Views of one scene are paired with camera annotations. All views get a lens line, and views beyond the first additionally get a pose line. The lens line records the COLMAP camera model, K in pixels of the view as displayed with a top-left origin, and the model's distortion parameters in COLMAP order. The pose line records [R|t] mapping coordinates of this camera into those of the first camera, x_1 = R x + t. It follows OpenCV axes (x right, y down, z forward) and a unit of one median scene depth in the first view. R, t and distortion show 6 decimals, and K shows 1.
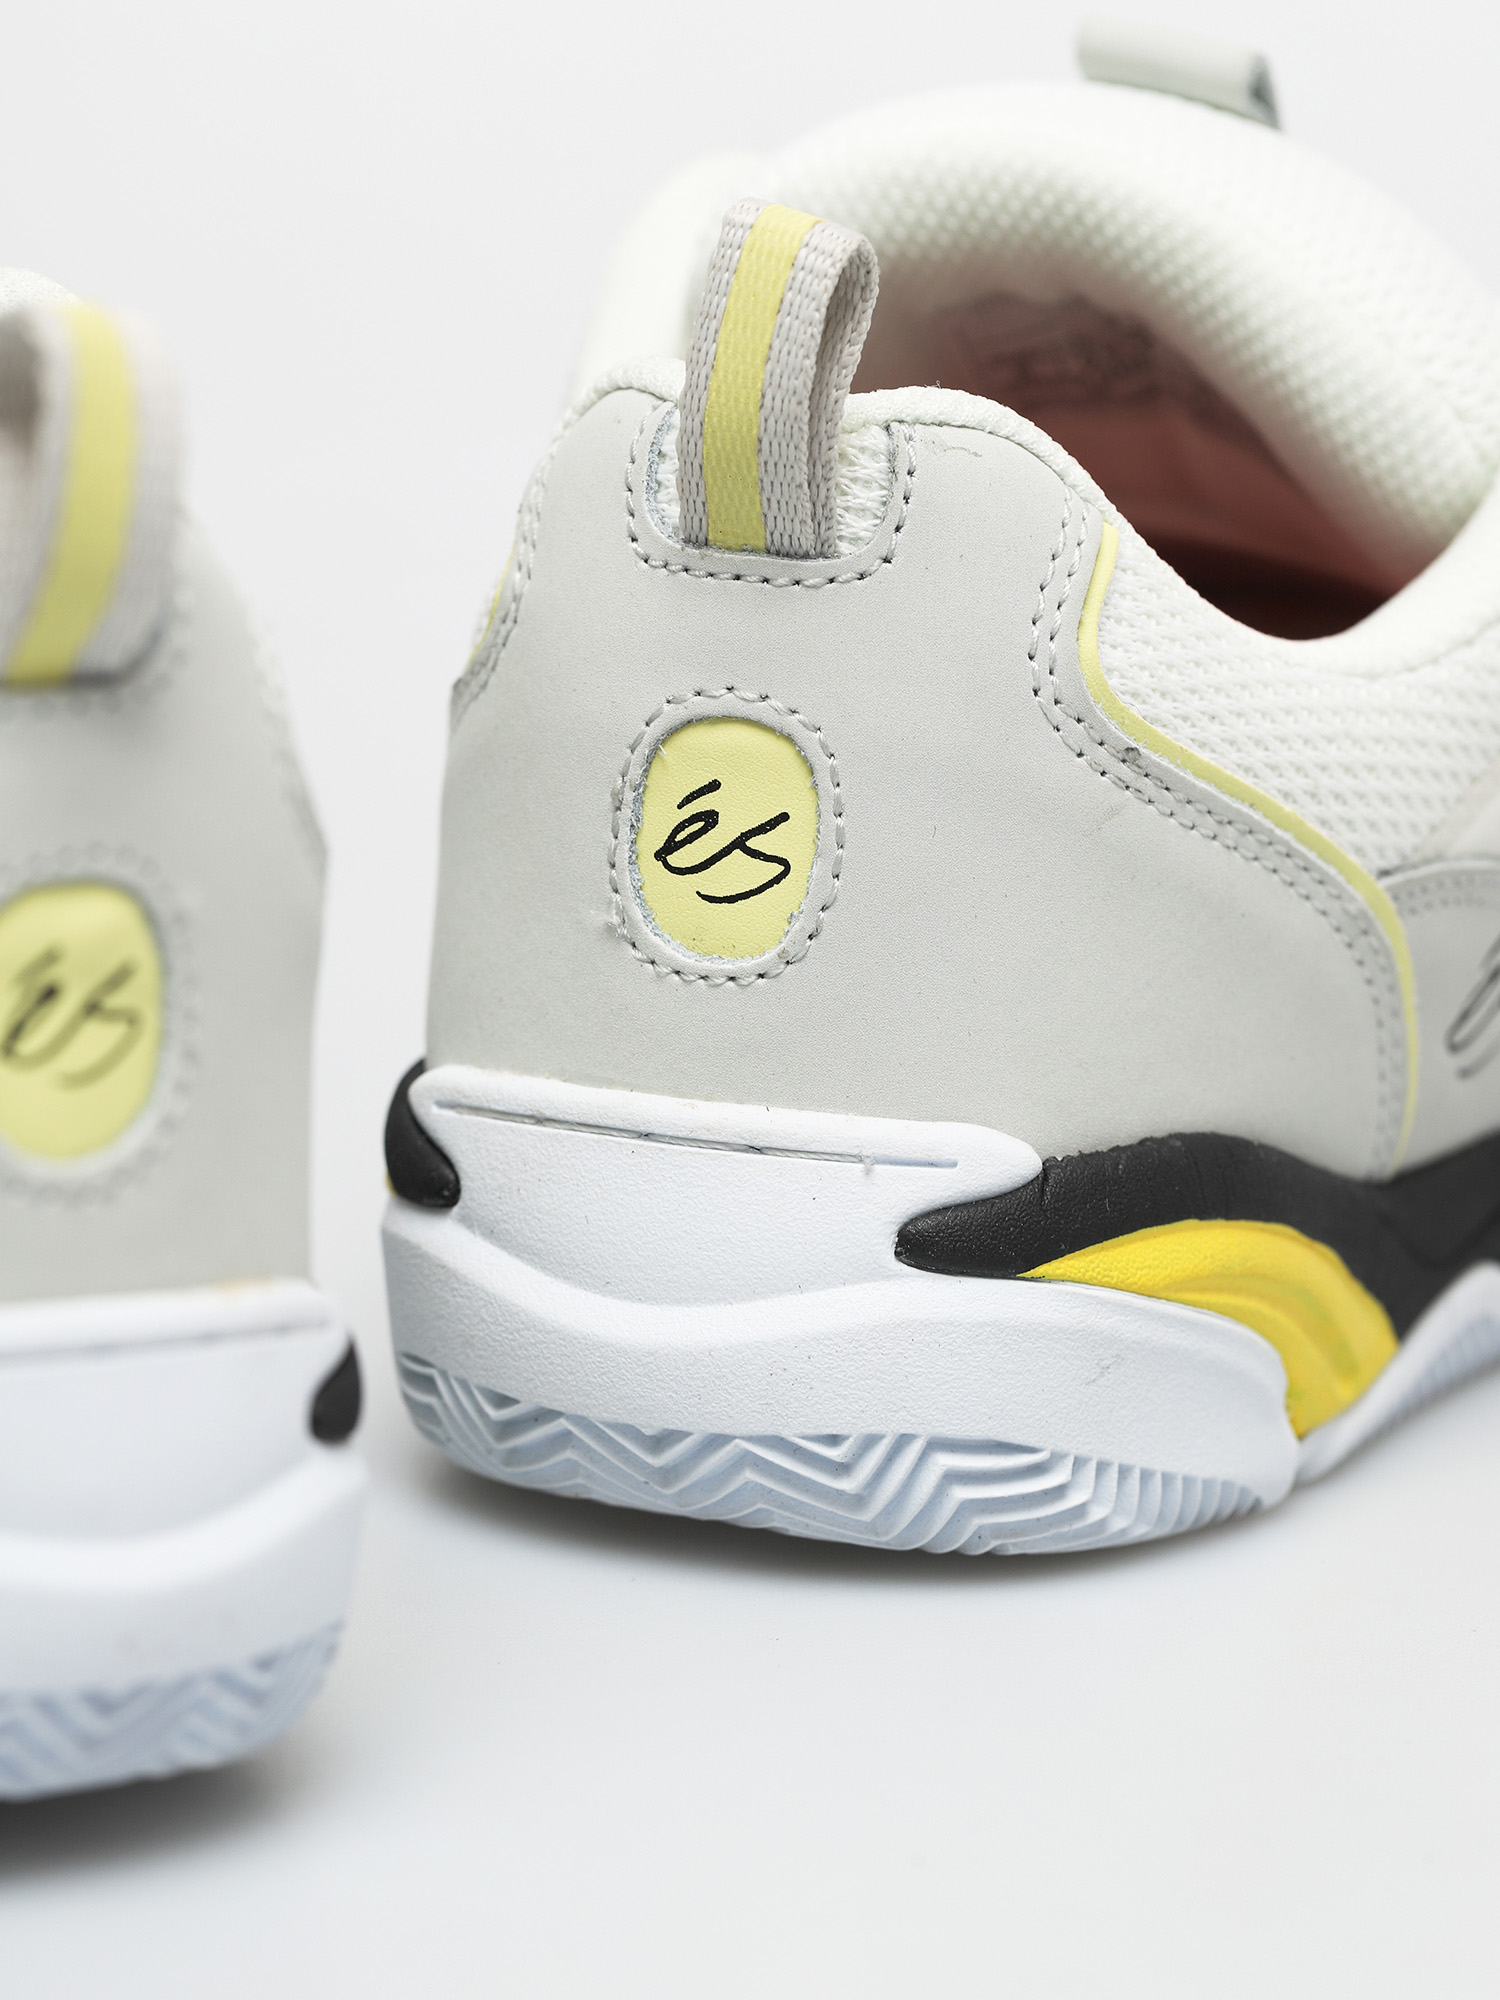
lens RADIAL K [[6898.1, 0, 750.0], [0, 6898.1, 1000.0], [0, 0, 1]] dist [-0.229753, -0.227665]
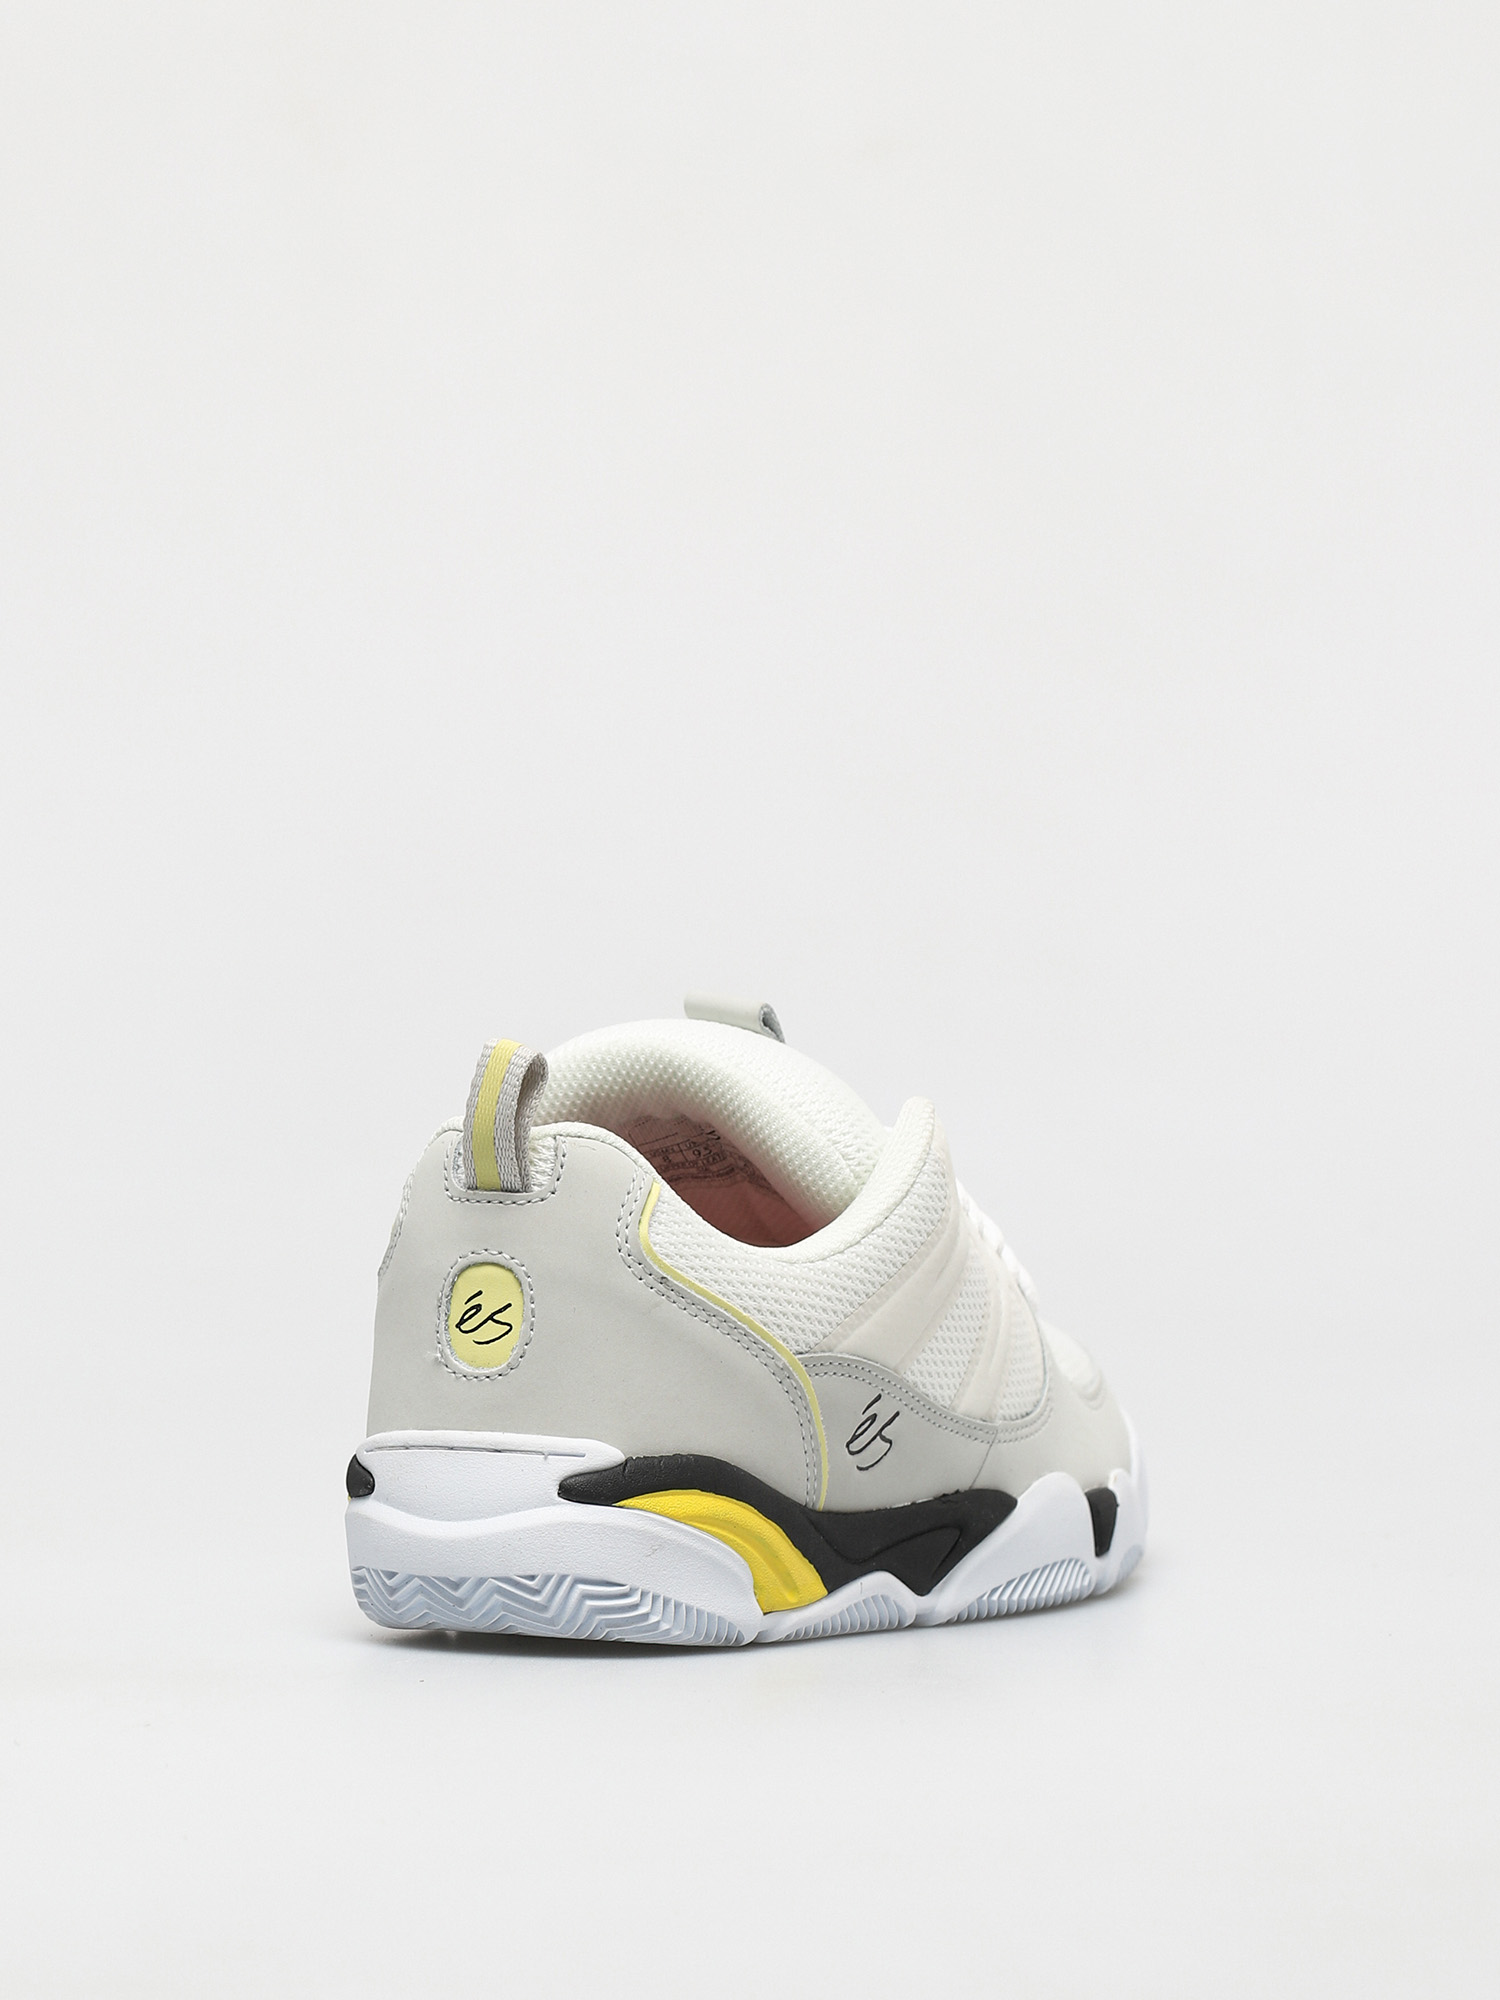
lens RADIAL K [[5639.7, 0, 750.0], [0, 5639.7, 1000.0], [0, 0, 1]] dist [-0.039193, 0.108222]
pose [[0.999290, -0.014679, -0.034704, 0.149769], [0.007489, 0.979998, -0.198865, 0.244840], [0.036929, 0.198463, 0.979412, -0.844788]]
